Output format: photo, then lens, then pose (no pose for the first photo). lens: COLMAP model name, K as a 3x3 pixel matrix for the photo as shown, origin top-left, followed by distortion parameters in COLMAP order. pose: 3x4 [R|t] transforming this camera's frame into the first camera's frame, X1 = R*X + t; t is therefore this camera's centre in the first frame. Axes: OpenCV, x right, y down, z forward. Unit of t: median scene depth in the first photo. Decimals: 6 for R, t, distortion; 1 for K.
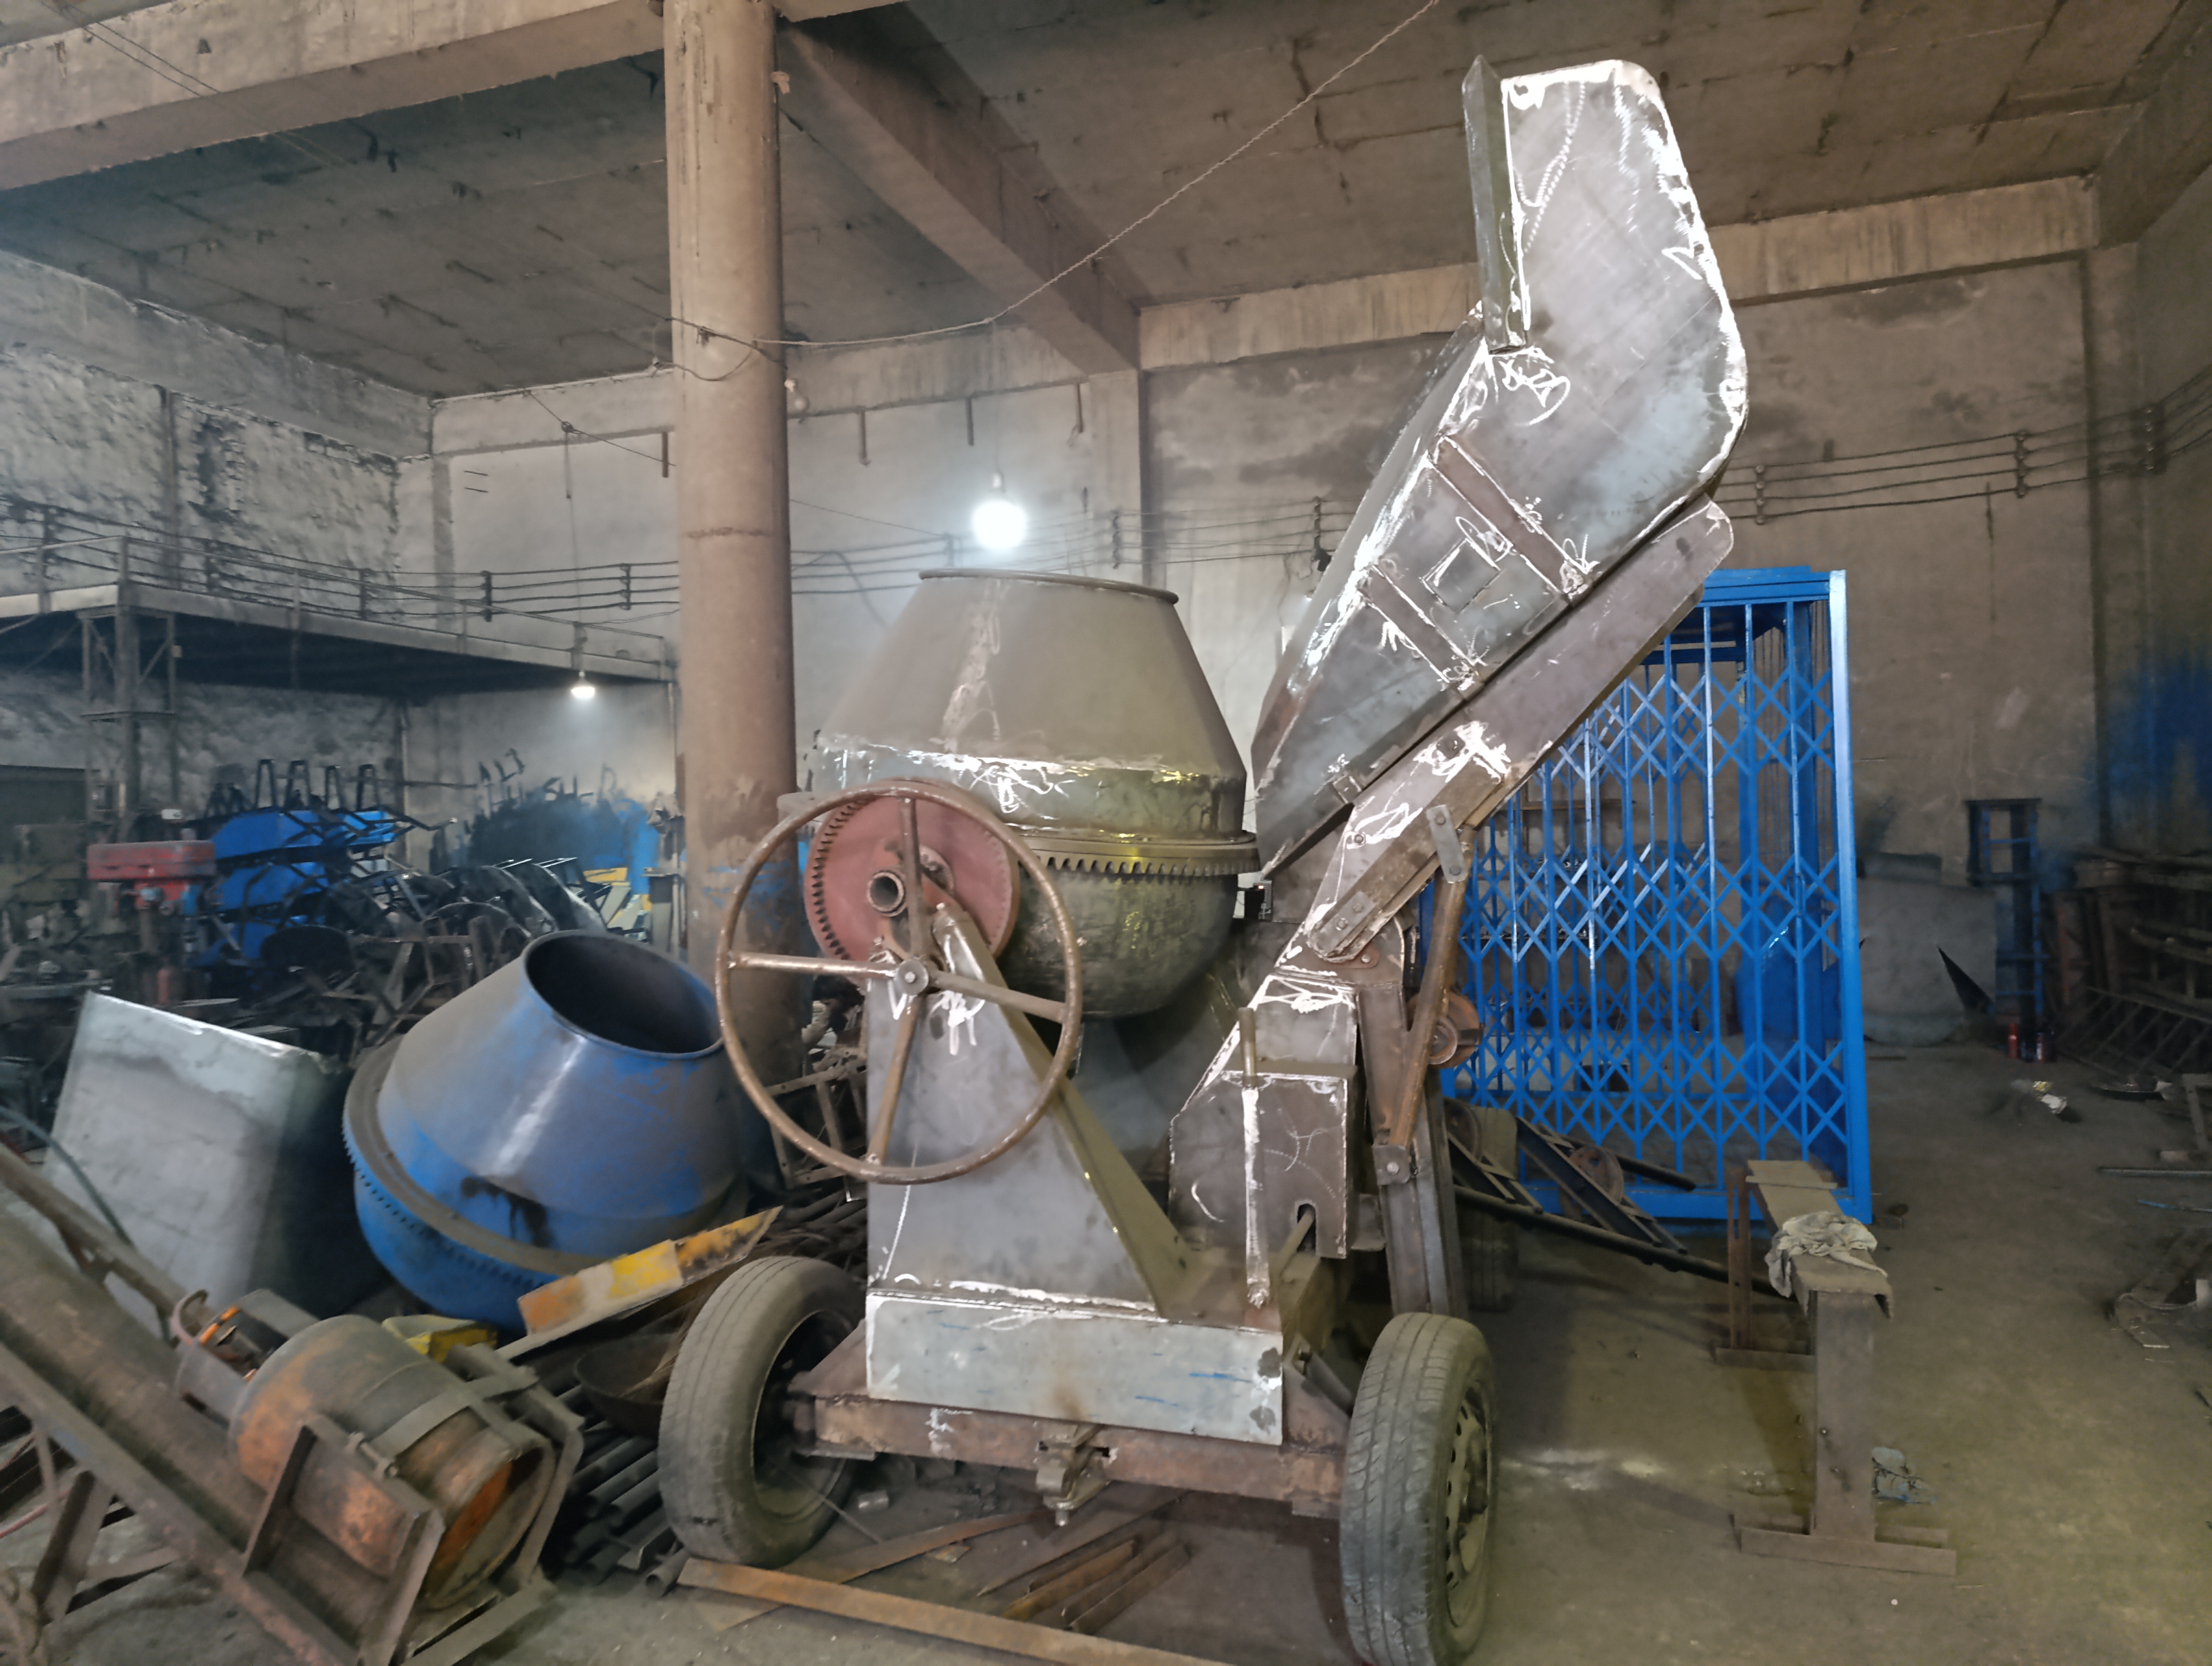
lens RADIAL K [[1487.4, 0, 1104.5], [0, 1487.4, 829.8], [0, 0, 1]] dist [-0.005978, -0.001610]
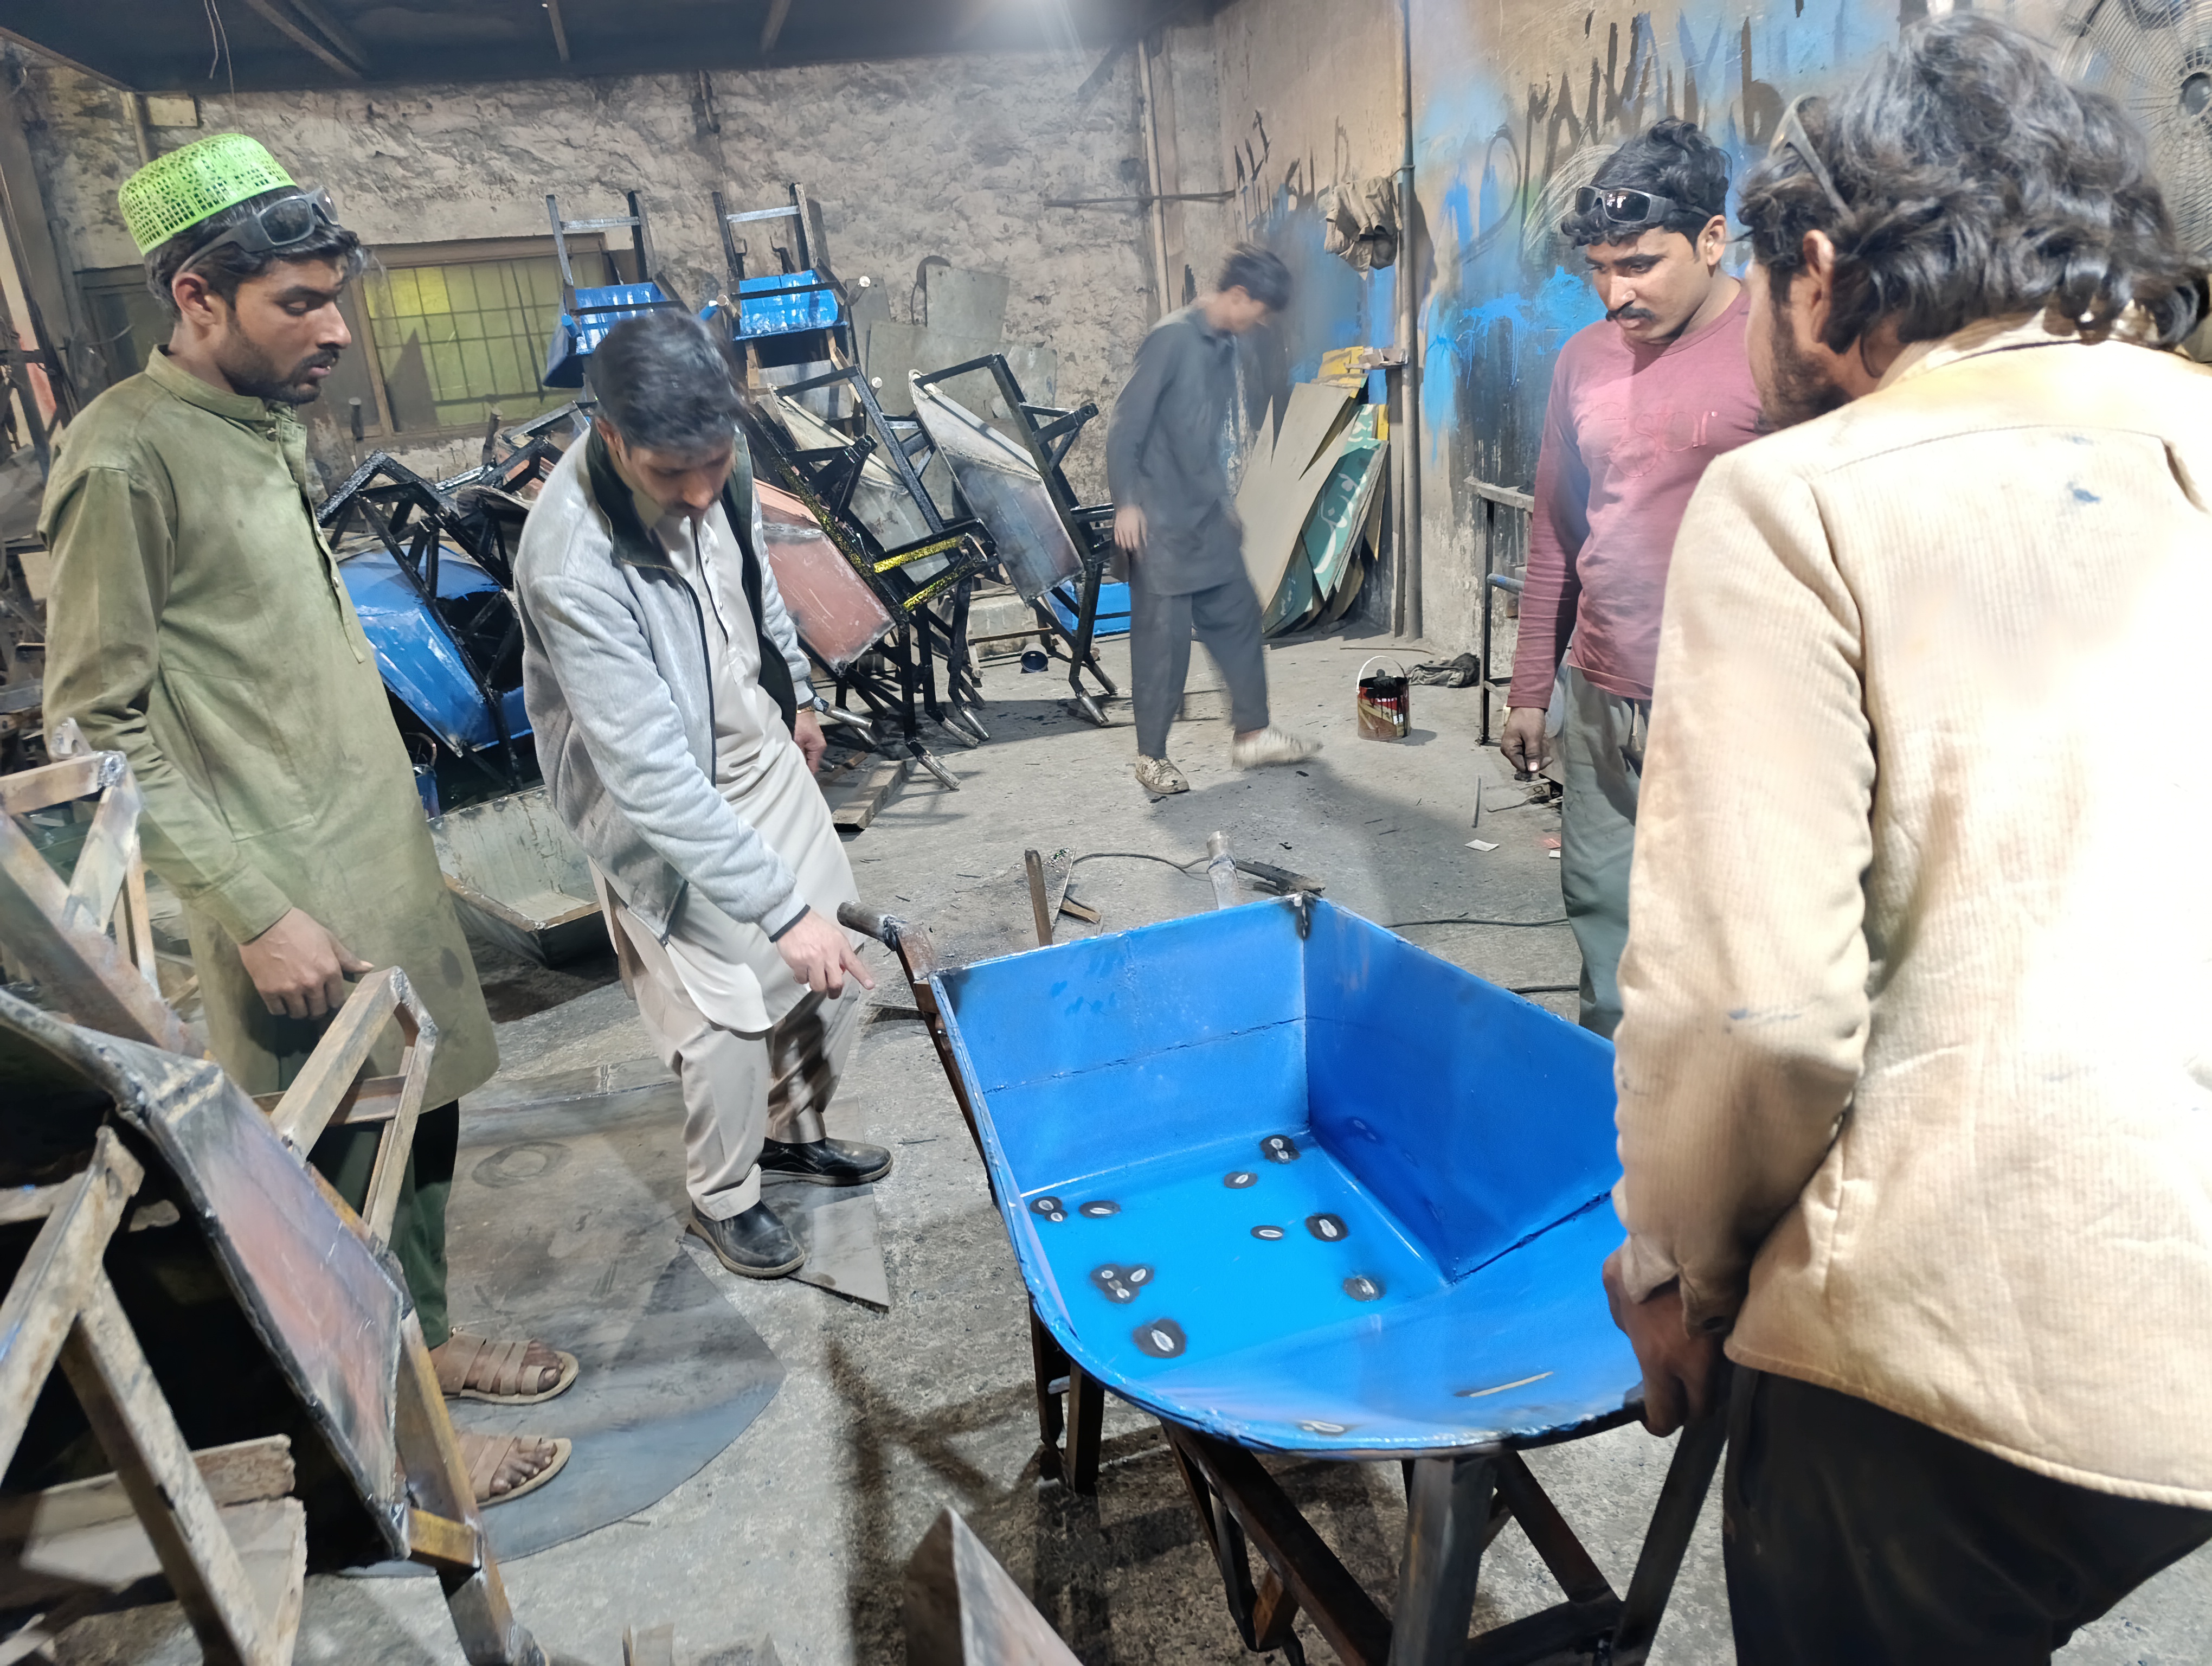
lens RADIAL K [[1487.4, 0, 1105.3], [0, 1487.4, 831.3], [0, 0, 1]] dist [-0.005978, -0.001610]
pose [[0.573938, 0.237154, -0.783807, 0.053117], [0.073286, 0.938432, 0.337601, 0.004110], [0.815613, -0.251204, 0.521222, 0.644965]]
